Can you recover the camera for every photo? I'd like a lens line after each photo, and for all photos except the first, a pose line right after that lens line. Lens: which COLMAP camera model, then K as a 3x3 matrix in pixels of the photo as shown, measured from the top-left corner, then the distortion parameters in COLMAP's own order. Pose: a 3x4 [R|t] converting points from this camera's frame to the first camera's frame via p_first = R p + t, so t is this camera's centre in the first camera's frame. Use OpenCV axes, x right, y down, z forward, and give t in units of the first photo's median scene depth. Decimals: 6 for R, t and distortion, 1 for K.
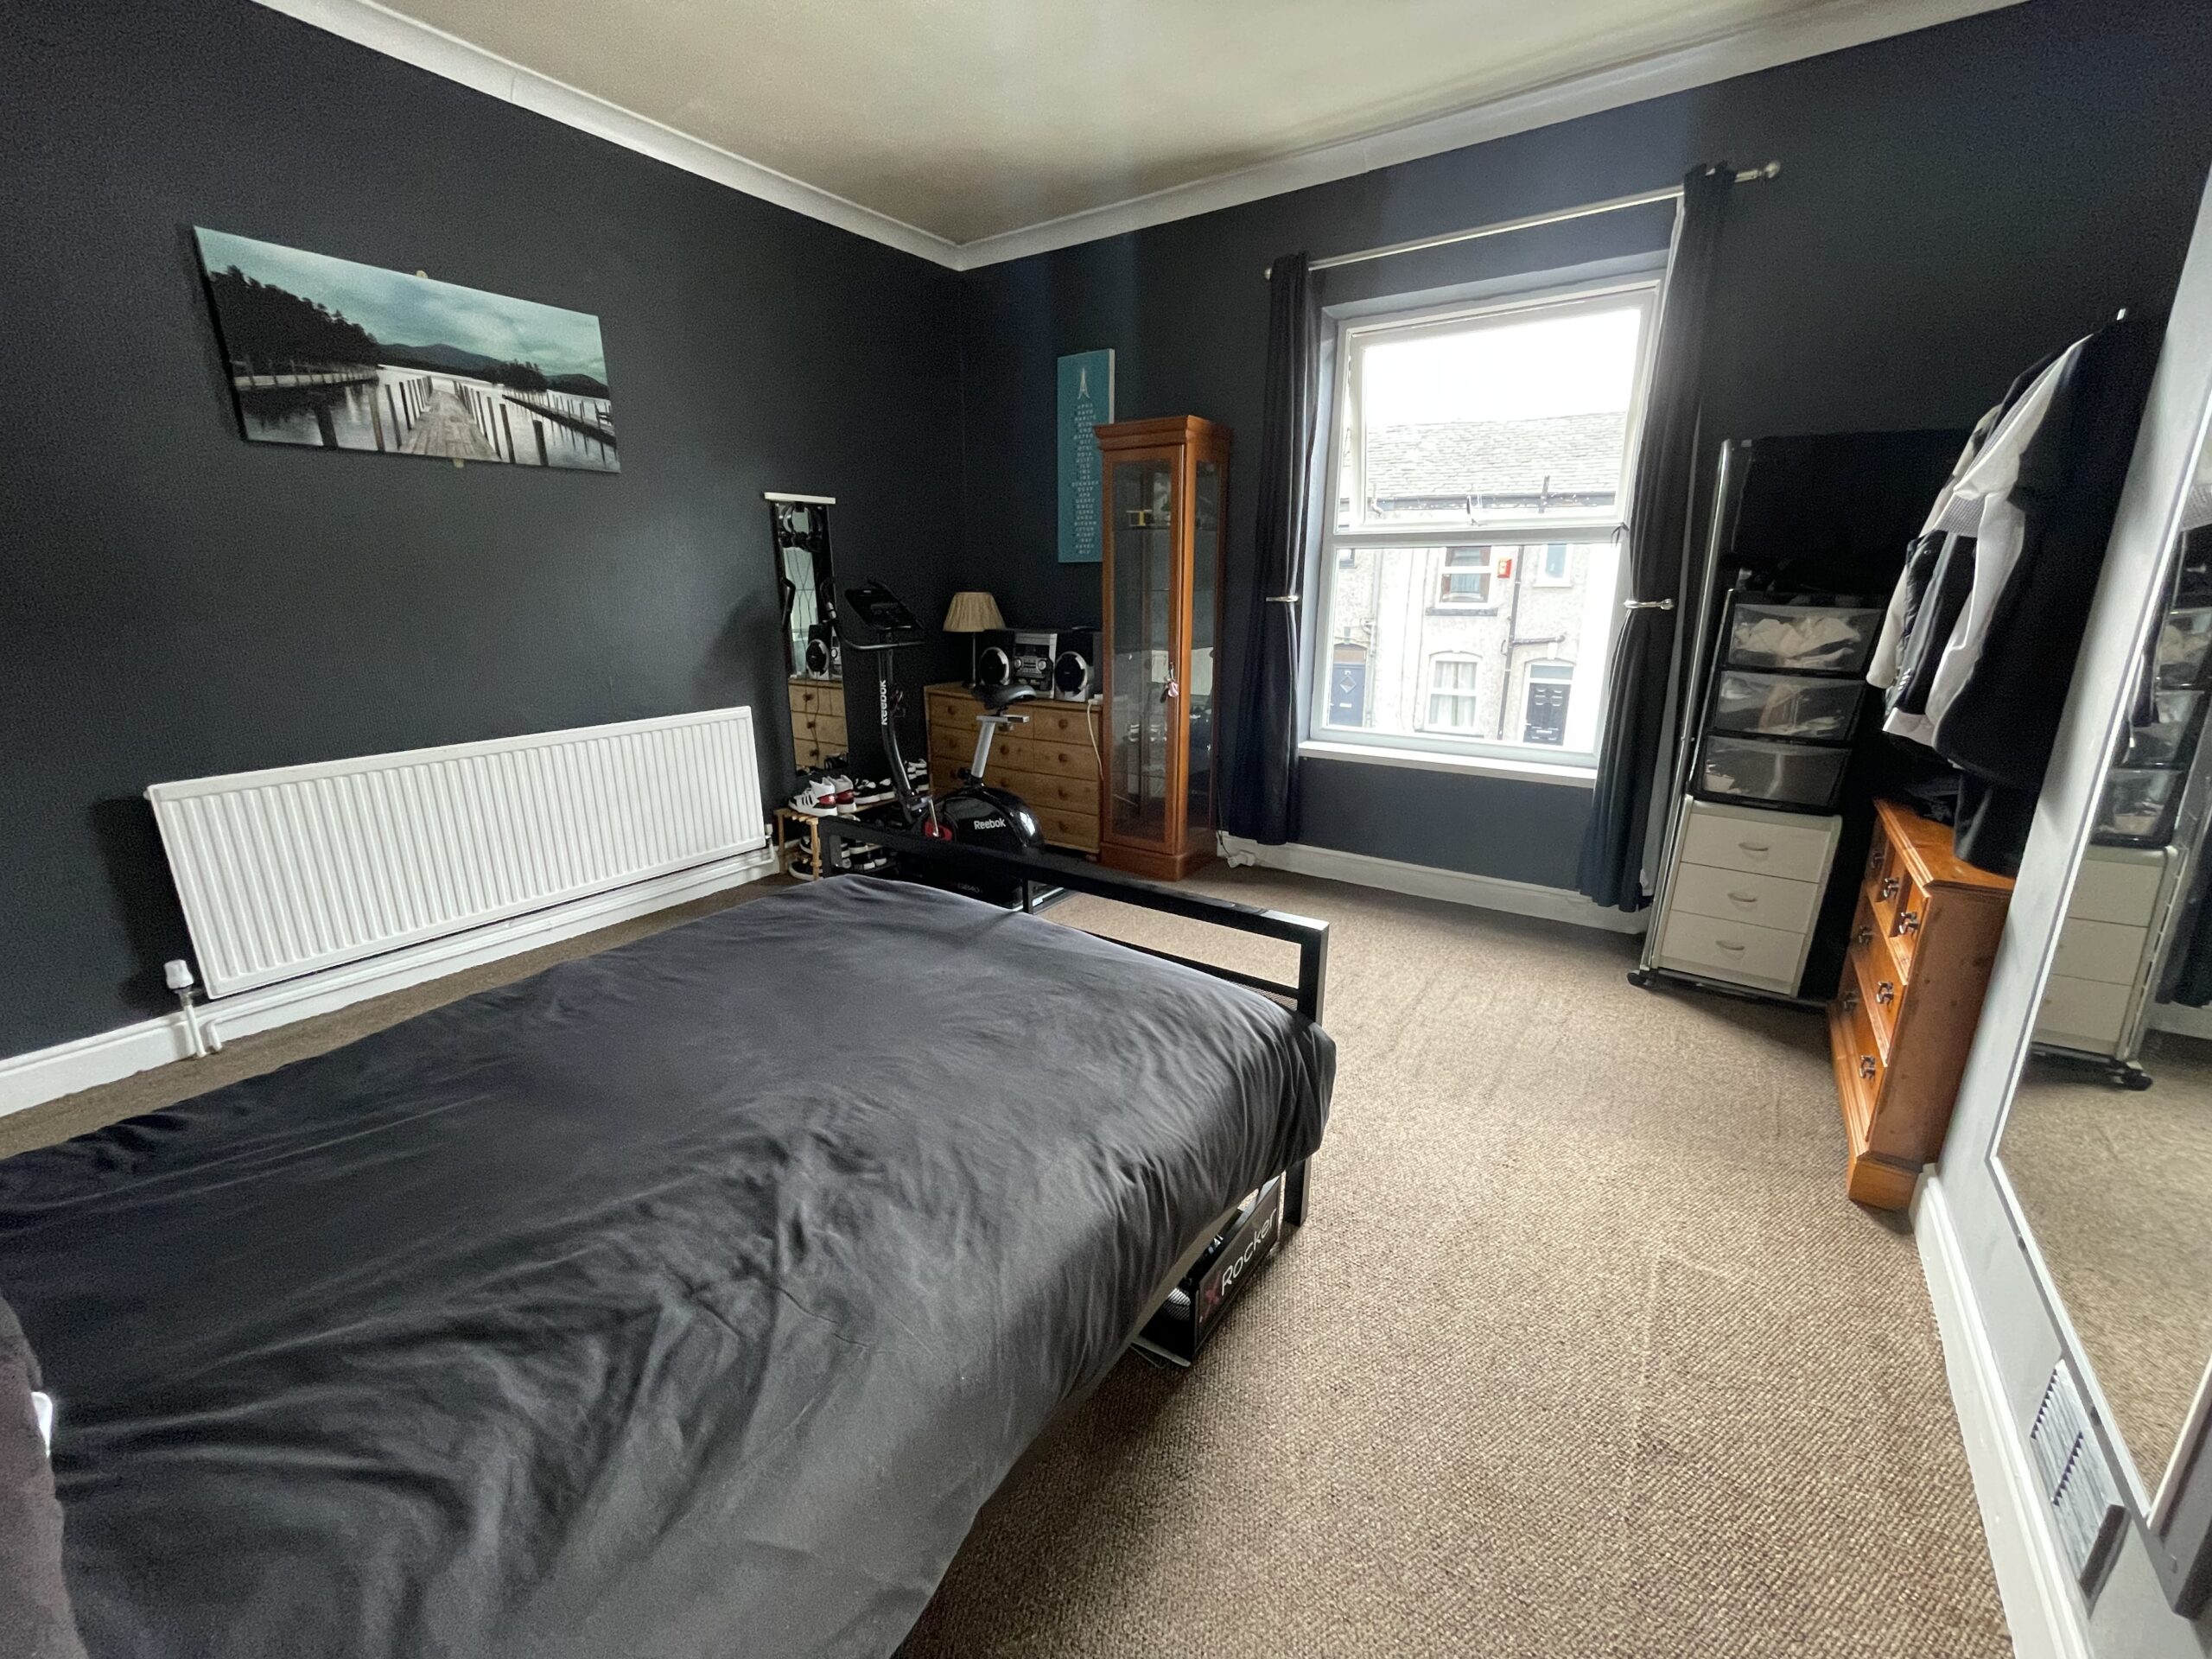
lens RADIAL K [[892.7, 0, 1103.2], [0, 892.7, 824.0], [0, 0, 1]] dist [-0.002736, 0.000402]
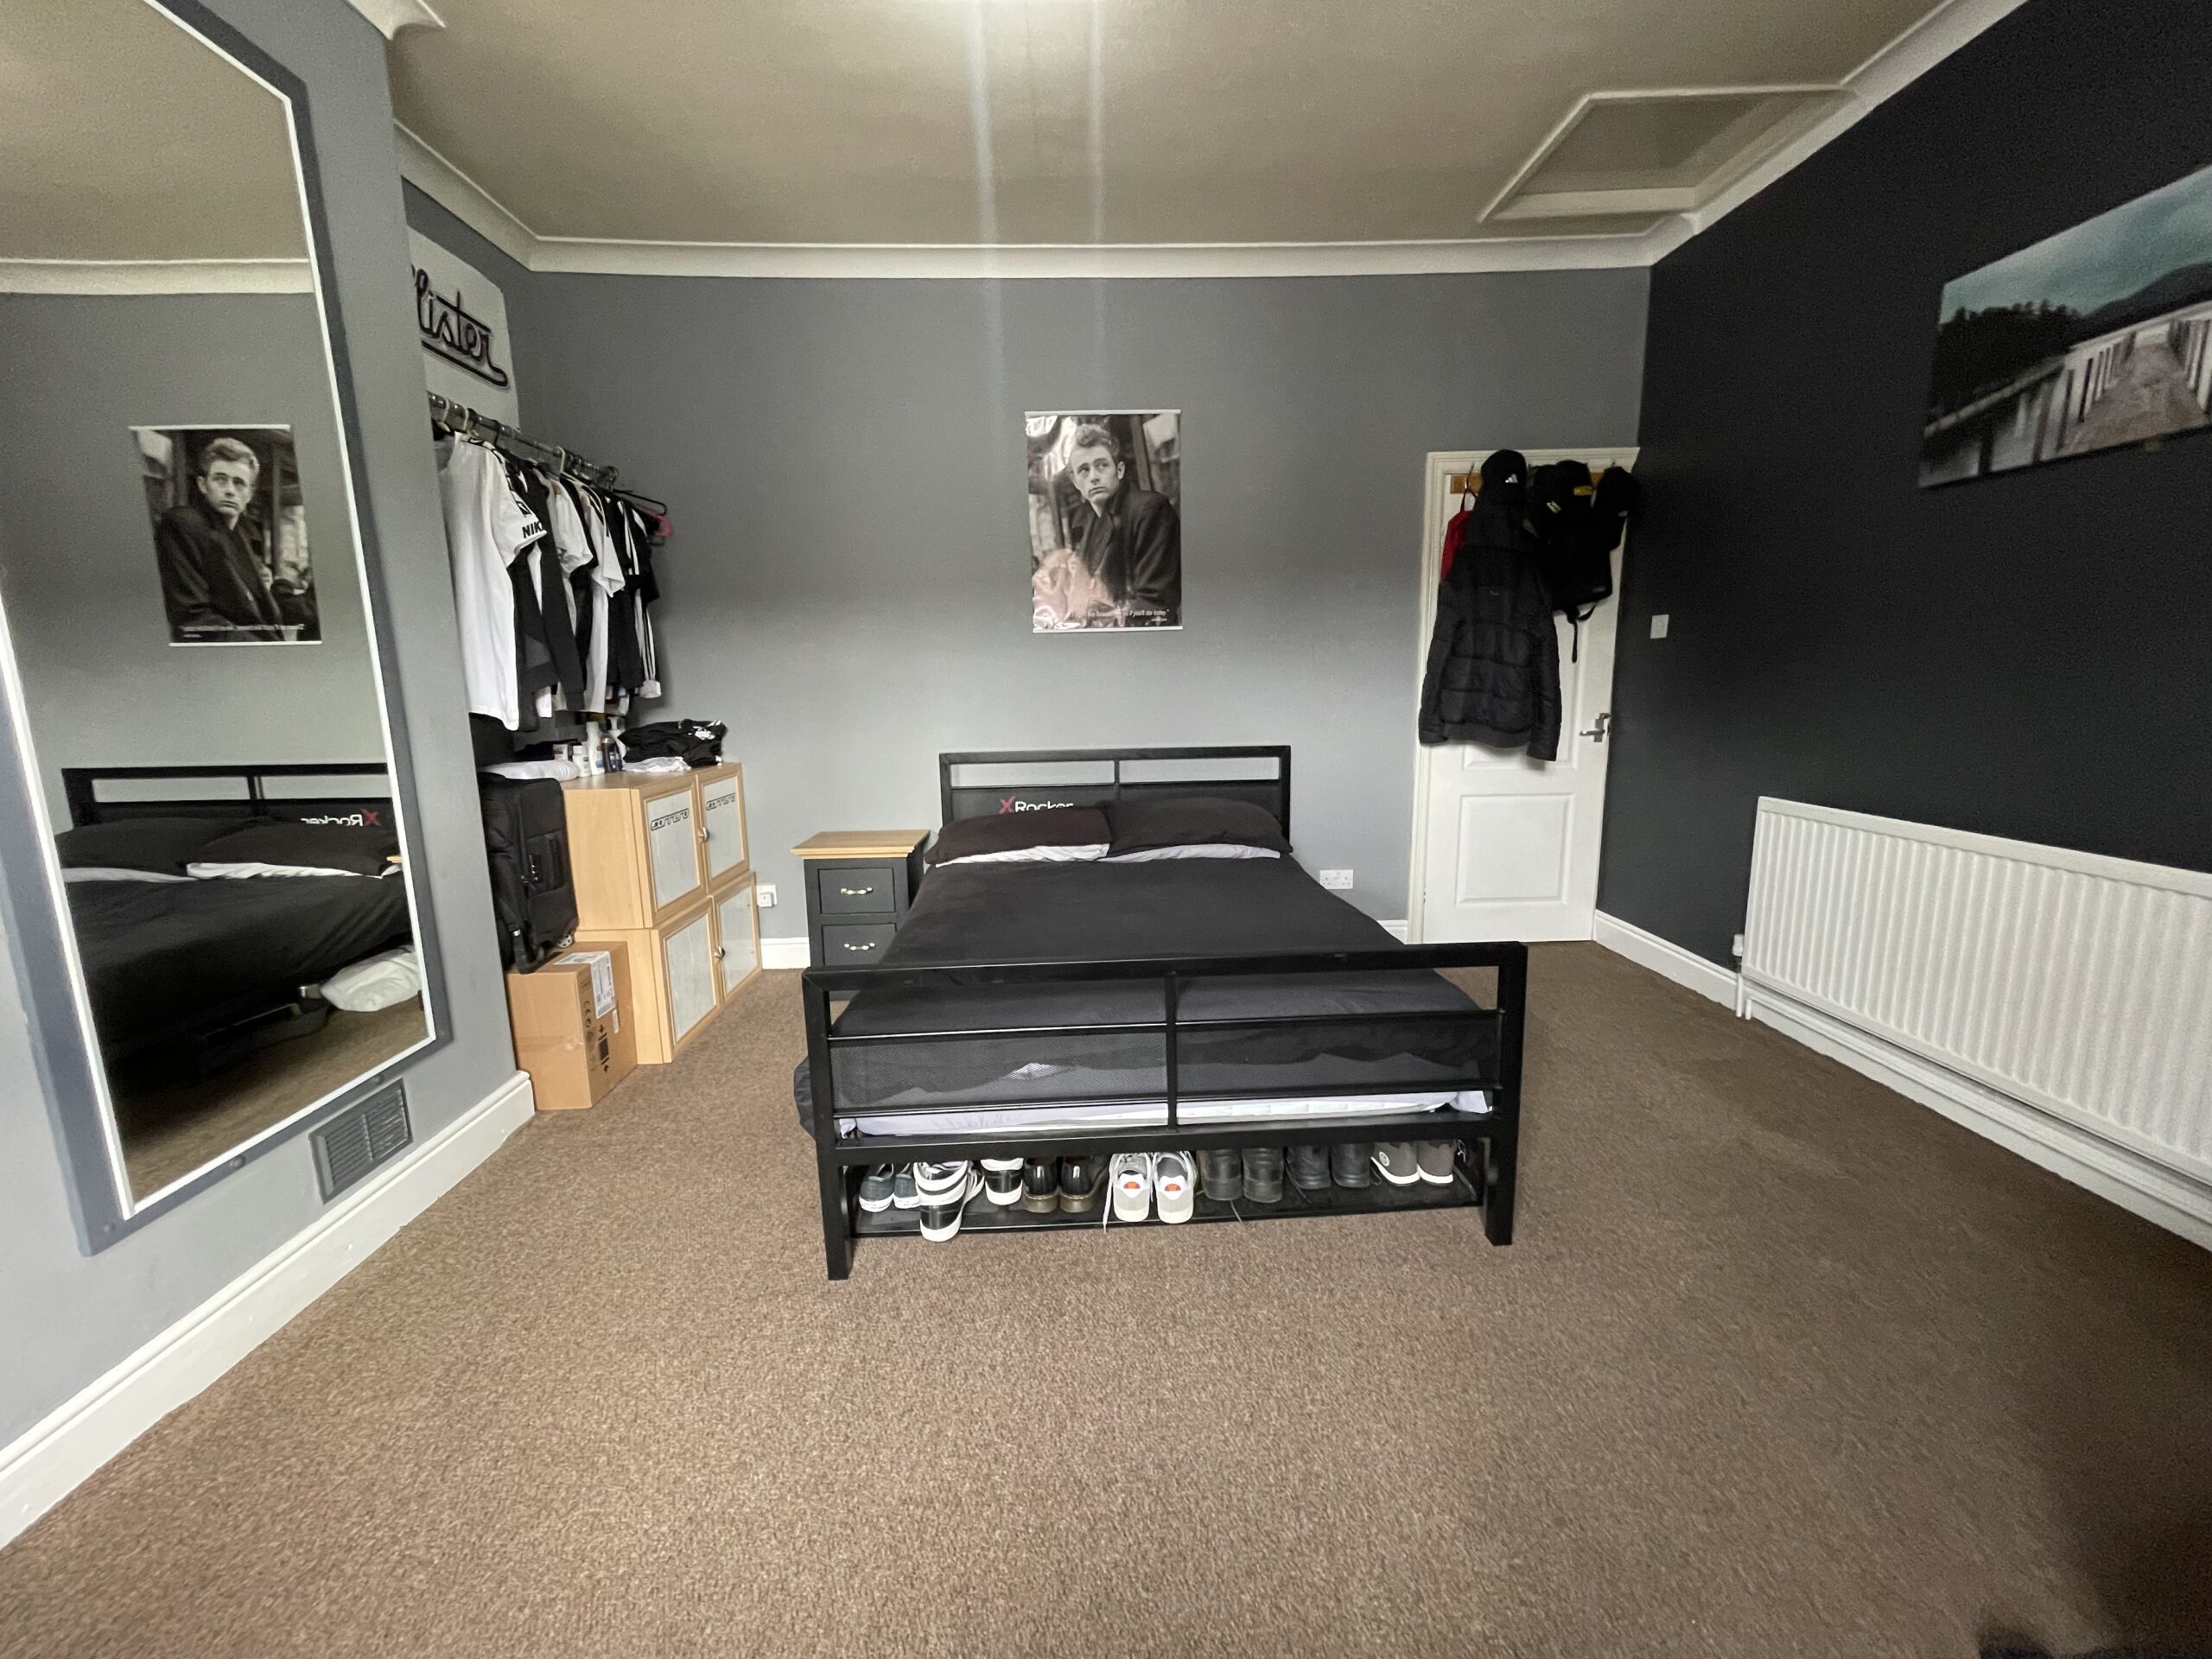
lens RADIAL K [[892.7, 0, 1103.2], [0, 892.7, 824.0], [0, 0, 1]] dist [-0.002736, 0.000402]
pose [[-0.794583, 0.122192, -0.594733, 0.362029], [-0.137049, 0.918163, 0.371745, -0.303877], [0.591486, 0.376890, -0.712810, 1.196262]]
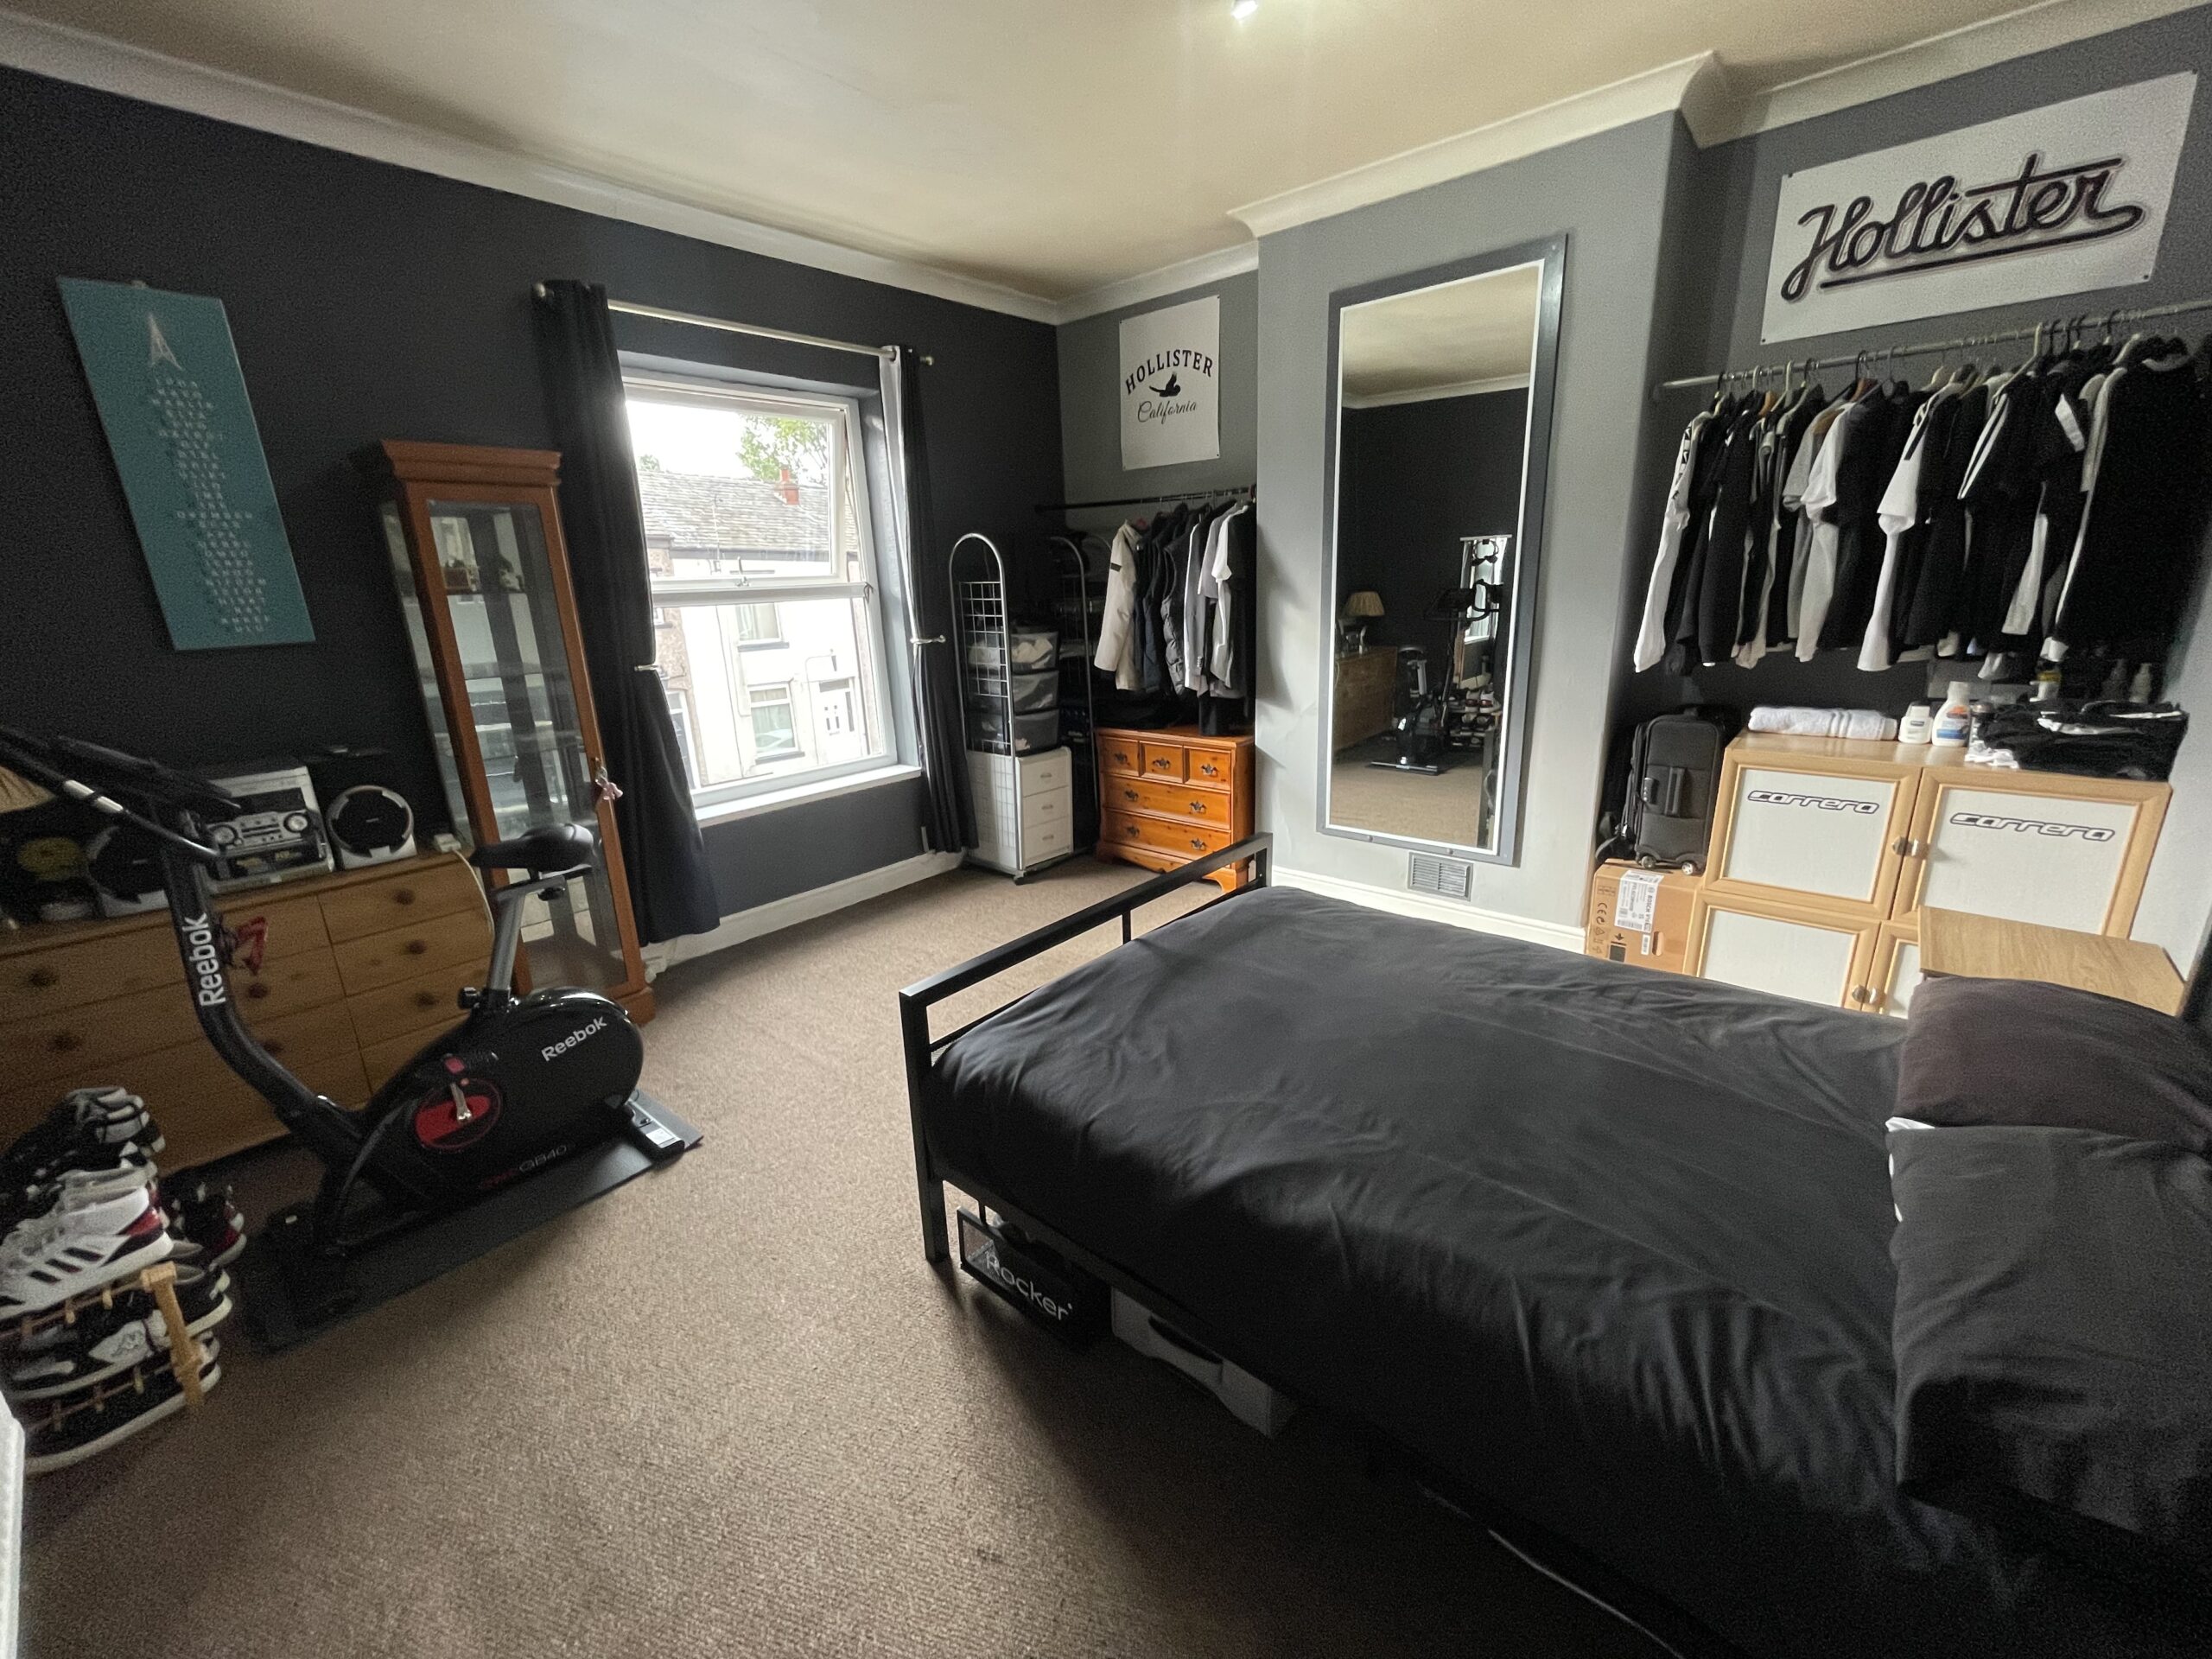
lens RADIAL K [[892.7, 0, 1103.2], [0, 892.7, 824.0], [0, 0, 1]] dist [-0.002736, 0.000402]
pose [[0.114459, -0.269730, 0.956109, -0.901613], [0.297767, 0.927499, 0.226012, -0.242008], [-0.947752, 0.258828, 0.186477, 0.619670]]
